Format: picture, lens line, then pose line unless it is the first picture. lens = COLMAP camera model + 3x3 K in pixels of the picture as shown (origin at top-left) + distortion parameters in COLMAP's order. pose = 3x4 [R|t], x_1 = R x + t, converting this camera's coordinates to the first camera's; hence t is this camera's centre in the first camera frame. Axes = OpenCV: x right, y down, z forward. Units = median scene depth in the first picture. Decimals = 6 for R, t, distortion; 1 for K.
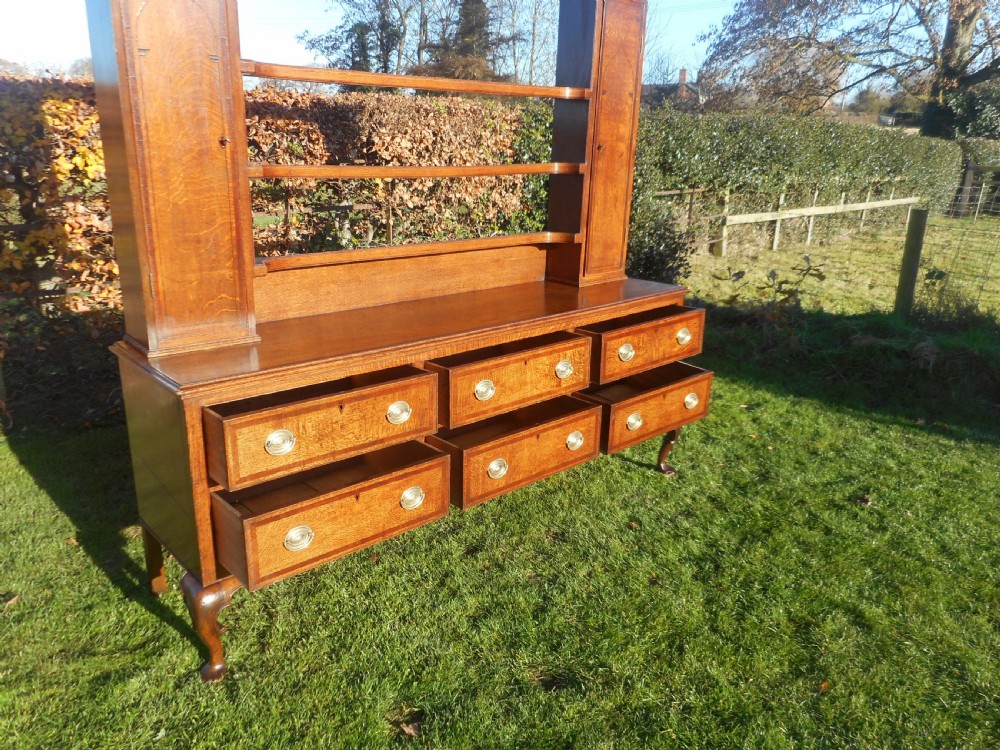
lens RADIAL K [[749.0, 0, 498.2], [0, 749.0, 376.5], [0, 0, 1]] dist [-0.000188, 0.004199]
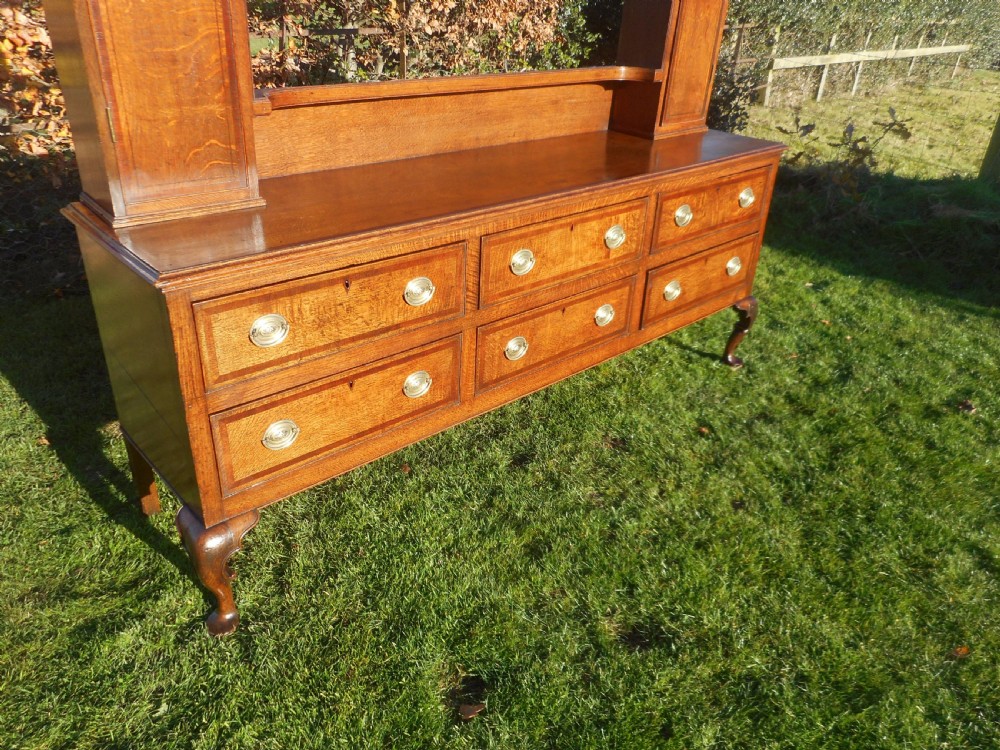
lens RADIAL K [[749.0, 0, 497.9], [0, 749.0, 374.4], [0, 0, 1]] dist [-0.000188, 0.004199]
pose [[0.999652, 0.023401, 0.012182, -0.062819], [-0.025295, 0.981346, 0.190580, -0.021361], [-0.007495, -0.190822, 0.981596, 0.160994]]
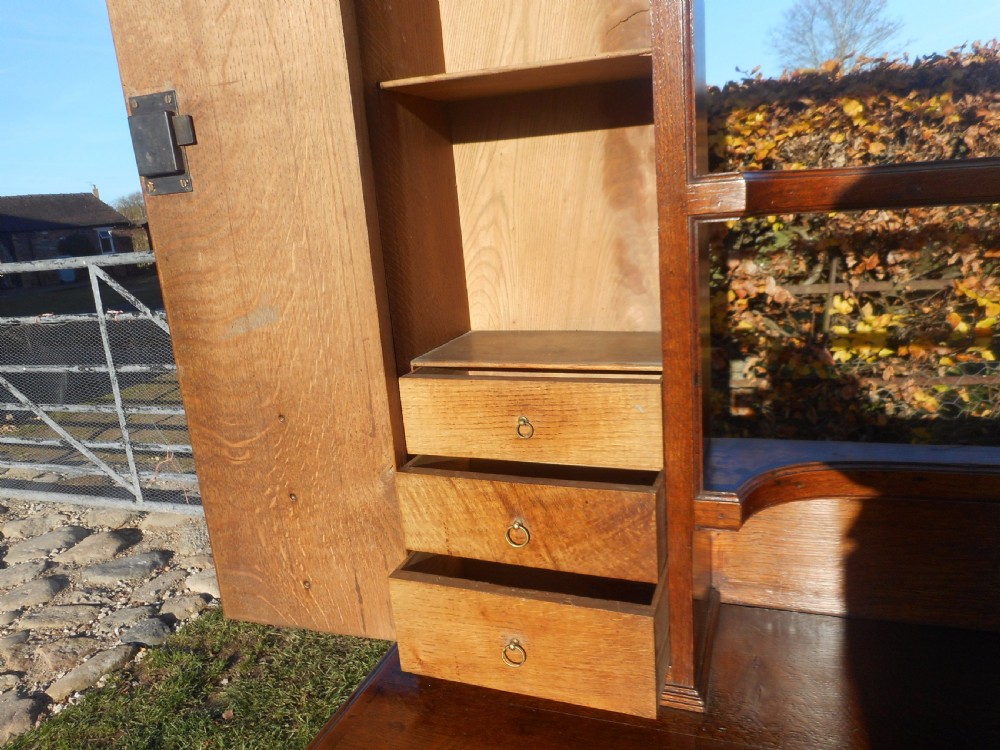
lens RADIAL K [[749.0, 0, 503.6], [0, 749.0, 376.6], [0, 0, 1]] dist [-0.000188, 0.004199]
pose [[0.461126, 0.142070, -0.875887, -0.065951], [-0.182093, 0.981242, 0.063292, -0.138370], [0.868450, 0.130307, 0.478347, 0.528492]]
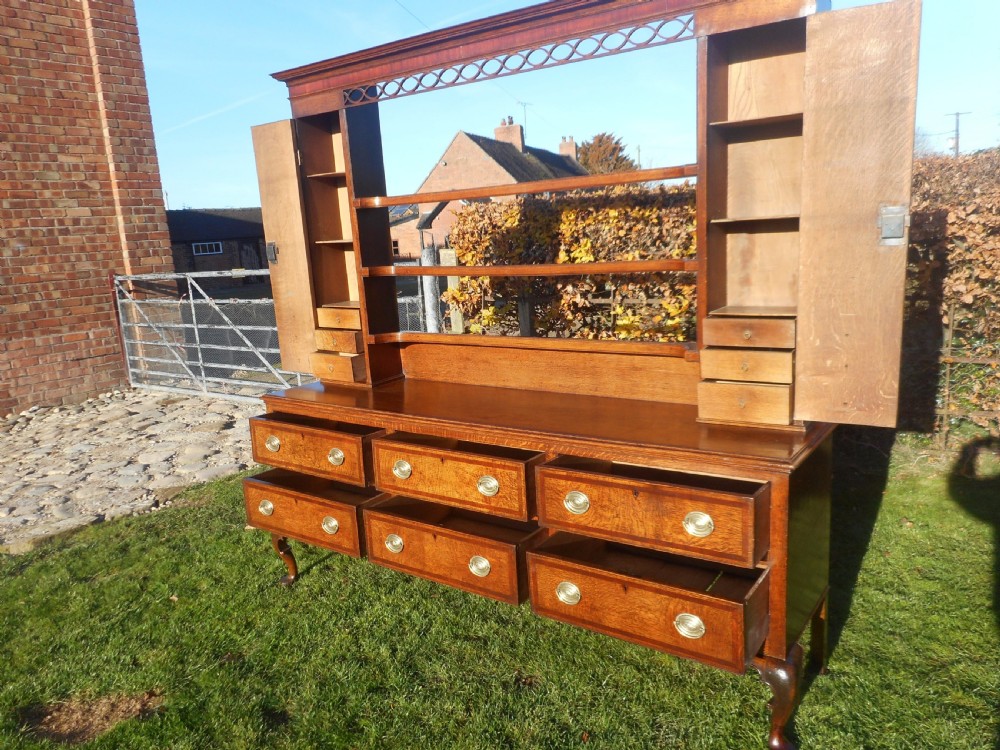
lens RADIAL K [[749.0, 0, 497.4], [0, 749.0, 375.5], [0, 0, 1]] dist [-0.000188, 0.004199]
pose [[0.208691, 0.153200, -0.965908, 0.766827], [-0.234853, 0.966604, 0.102569, -0.190593], [0.949364, 0.205441, 0.237701, 0.621119]]
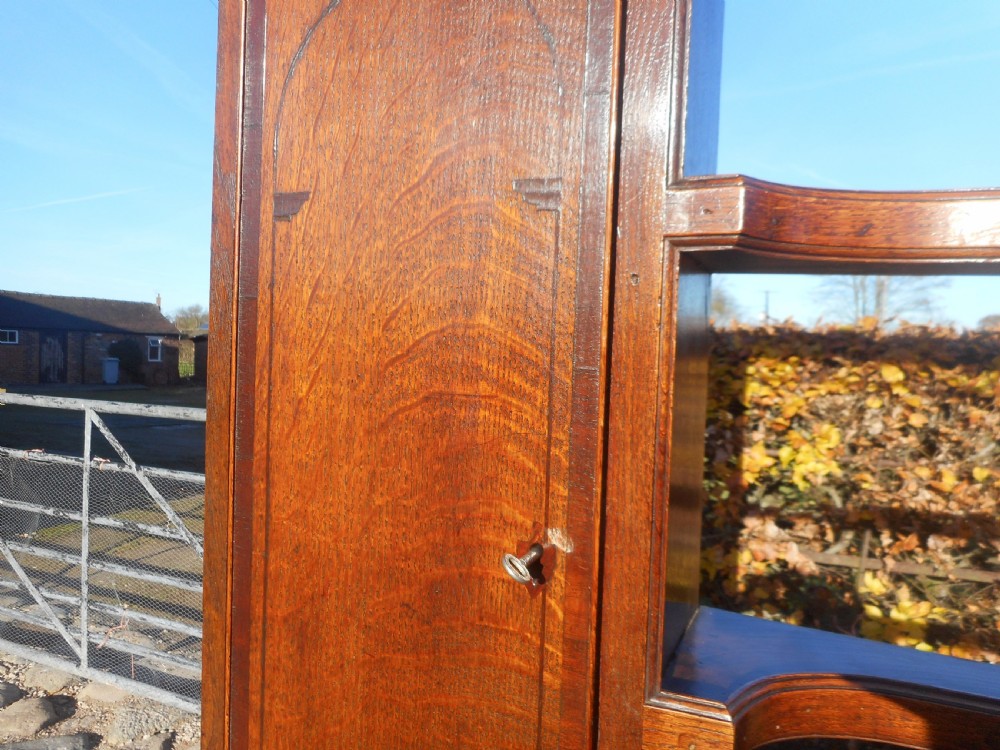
lens RADIAL K [[749.0, 0, 501.7], [0, 749.0, 375.0], [0, 0, 1]] dist [-0.000188, 0.004199]
pose [[0.418744, 0.018094, -0.907924, -0.115776], [-0.304923, 0.944555, -0.121810, -0.212054], [0.855381, 0.327854, 0.401044, 0.564988]]
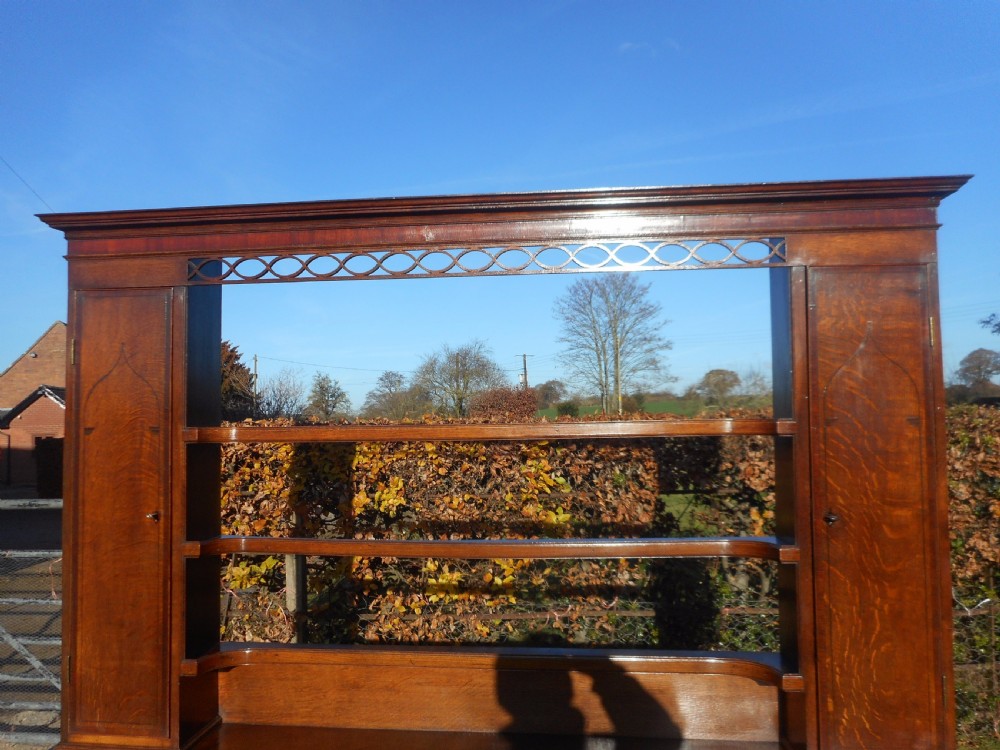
lens RADIAL K [[749.0, 0, 496.1], [0, 749.0, 374.6], [0, 0, 1]] dist [-0.000188, 0.004199]
pose [[0.659431, -0.080557, -0.747437, 0.370076], [-0.201851, 0.938760, -0.279261, -0.192764], [0.724160, 0.335024, 0.602786, 0.442226]]
